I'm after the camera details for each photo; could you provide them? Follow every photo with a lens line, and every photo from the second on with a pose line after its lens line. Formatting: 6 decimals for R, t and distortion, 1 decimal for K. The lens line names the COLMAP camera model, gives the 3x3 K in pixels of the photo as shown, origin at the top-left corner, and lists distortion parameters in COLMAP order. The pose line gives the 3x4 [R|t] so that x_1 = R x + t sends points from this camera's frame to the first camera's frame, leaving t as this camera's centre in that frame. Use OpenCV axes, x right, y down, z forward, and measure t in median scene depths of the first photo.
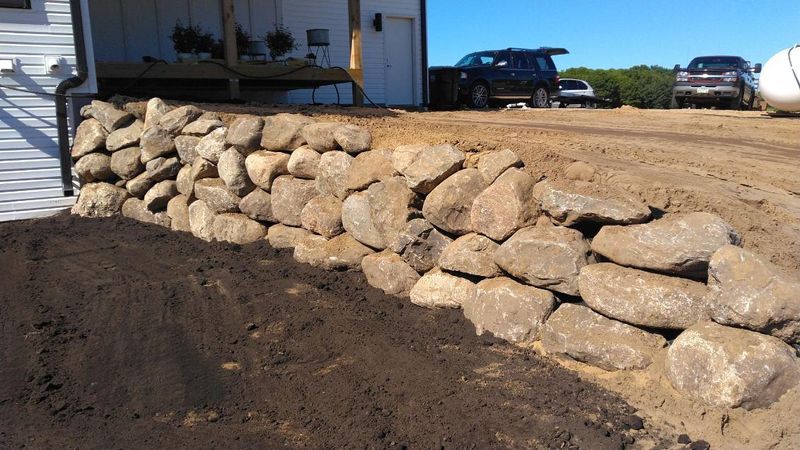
lens RADIAL K [[658.7, 0, 400.0], [0, 658.7, 225.0], [0, 0, 1]] dist [0.065181, -0.148356]
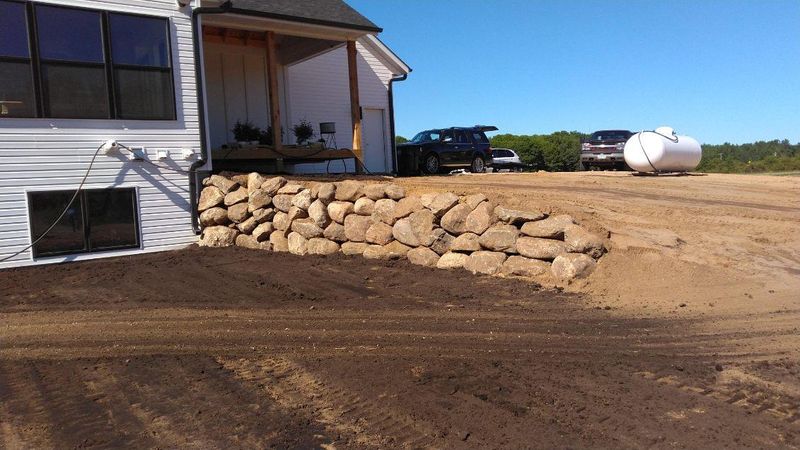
lens RADIAL K [[658.7, 0, 400.0], [0, 658.7, 225.0], [0, 0, 1]] dist [0.065181, -0.148356]
pose [[0.994754, -0.029095, 0.098073, -0.186014], [0.038636, 0.994550, -0.096836, 0.110895], [-0.094721, 0.100117, 0.990457, -0.651463]]
